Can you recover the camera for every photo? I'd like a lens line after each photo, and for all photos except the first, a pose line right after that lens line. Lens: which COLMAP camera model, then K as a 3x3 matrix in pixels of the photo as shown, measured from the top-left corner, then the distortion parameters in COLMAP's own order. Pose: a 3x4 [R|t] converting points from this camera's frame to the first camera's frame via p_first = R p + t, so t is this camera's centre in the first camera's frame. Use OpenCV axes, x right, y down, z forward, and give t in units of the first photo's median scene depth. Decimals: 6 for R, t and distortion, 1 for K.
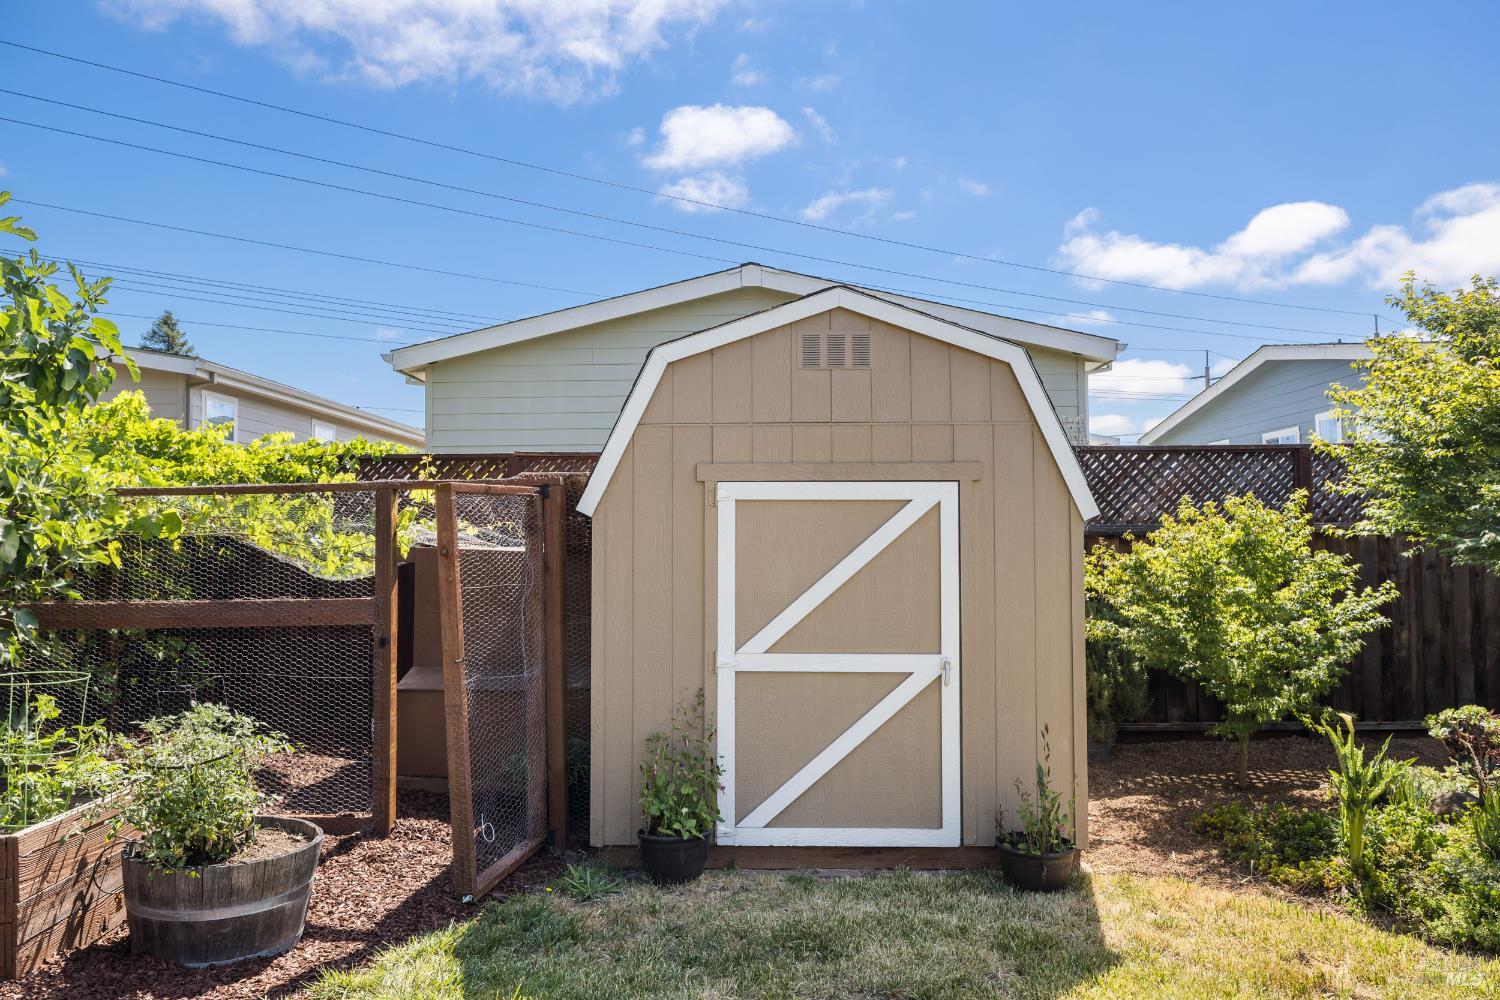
lens RADIAL K [[1021.5, 0, 748.2], [0, 1021.5, 496.7], [0, 0, 1]] dist [0.000862, -0.002005]
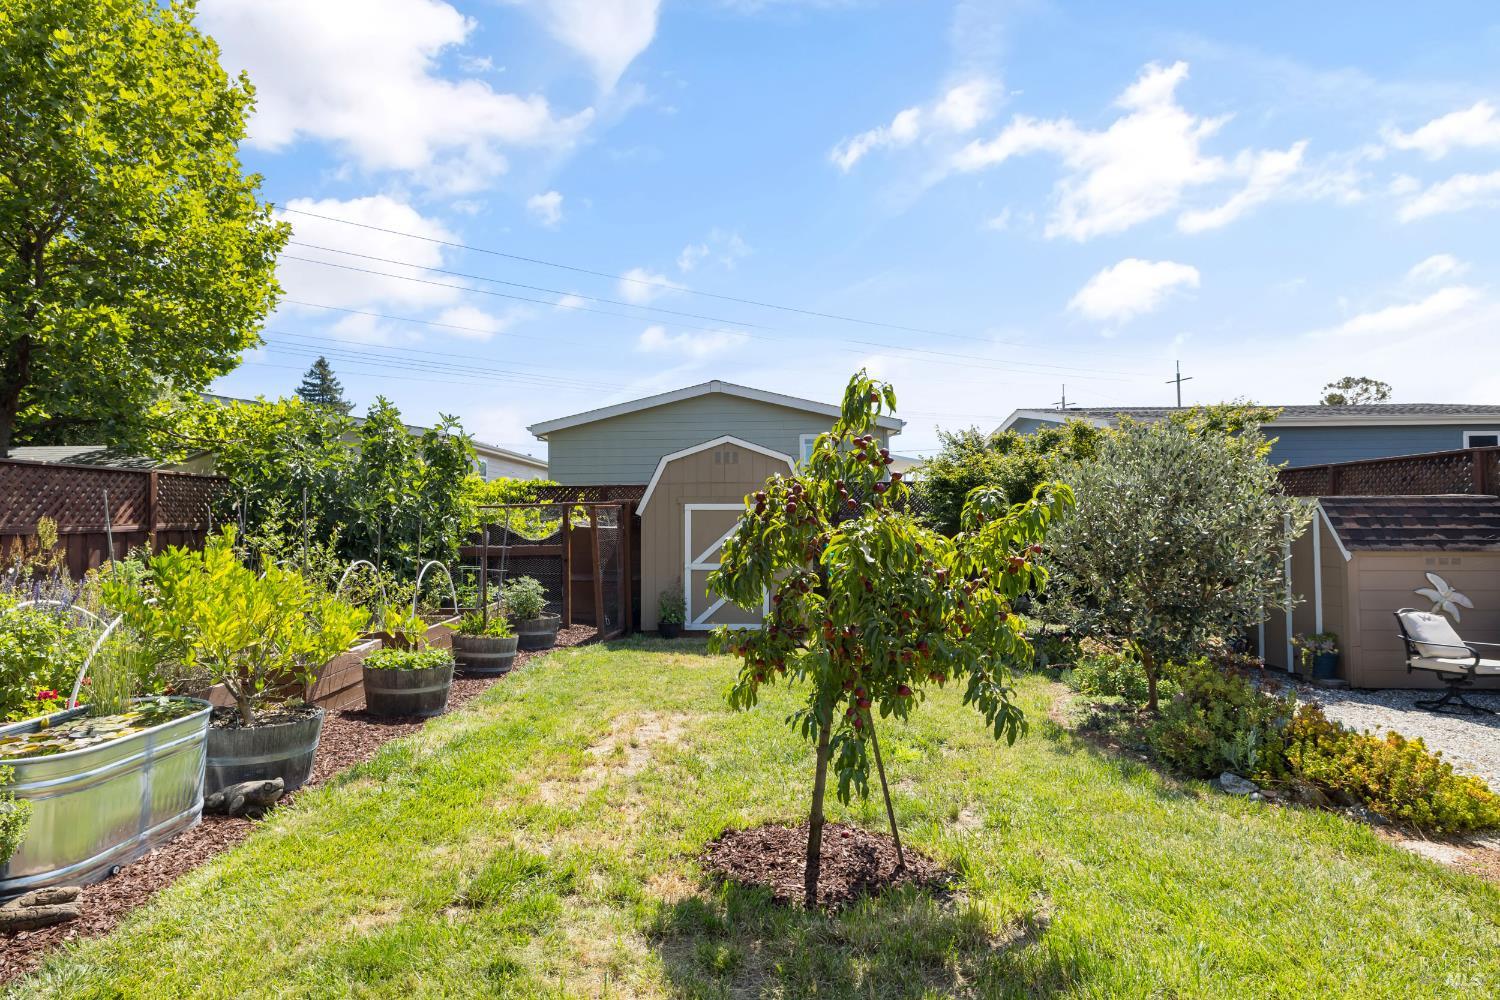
lens RADIAL K [[787.1, 0, 746.6], [0, 787.1, 492.6], [0, 0, 1]] dist [-0.005644, 0.002186]
pose [[0.999994, -0.002181, 0.002701, 0.130356], [0.002156, 0.999955, 0.009256, -0.062673], [-0.002721, -0.009250, 0.999954, -1.146604]]
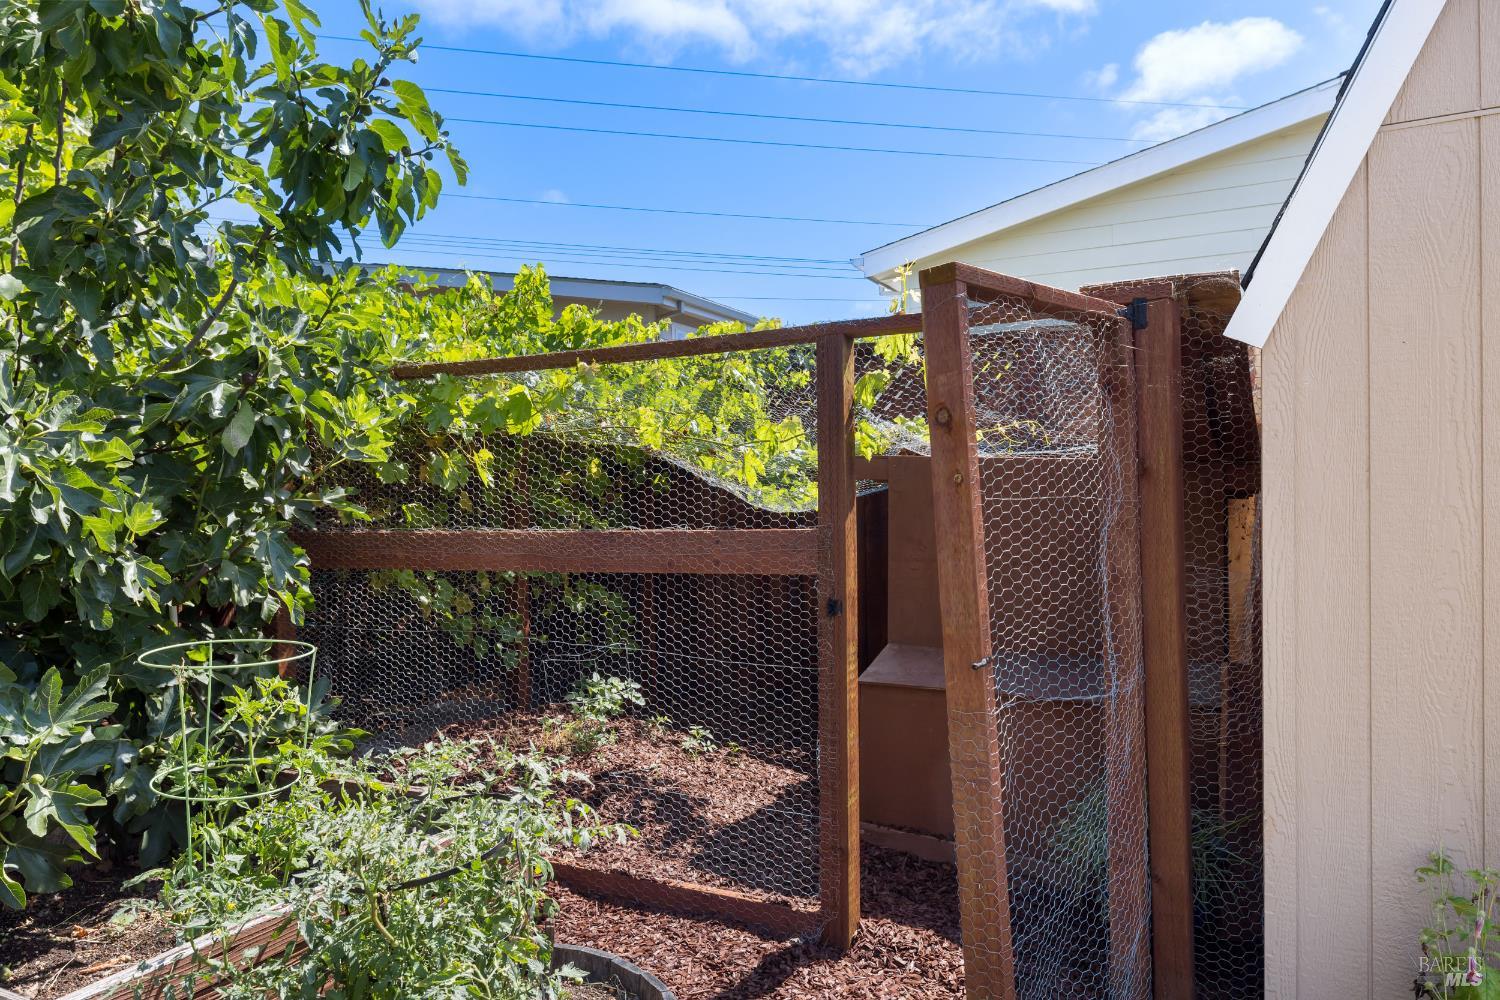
lens RADIAL K [[1021.5, 0, 740.4], [0, 1021.5, 507.7], [0, 0, 1]] dist [0.000862, -0.002005]
pose [[0.893681, -0.000154, -0.448703, -0.149559], [0.023562, 0.998636, 0.046587, 0.059829], [0.448084, -0.052206, 0.892466, 0.474941]]
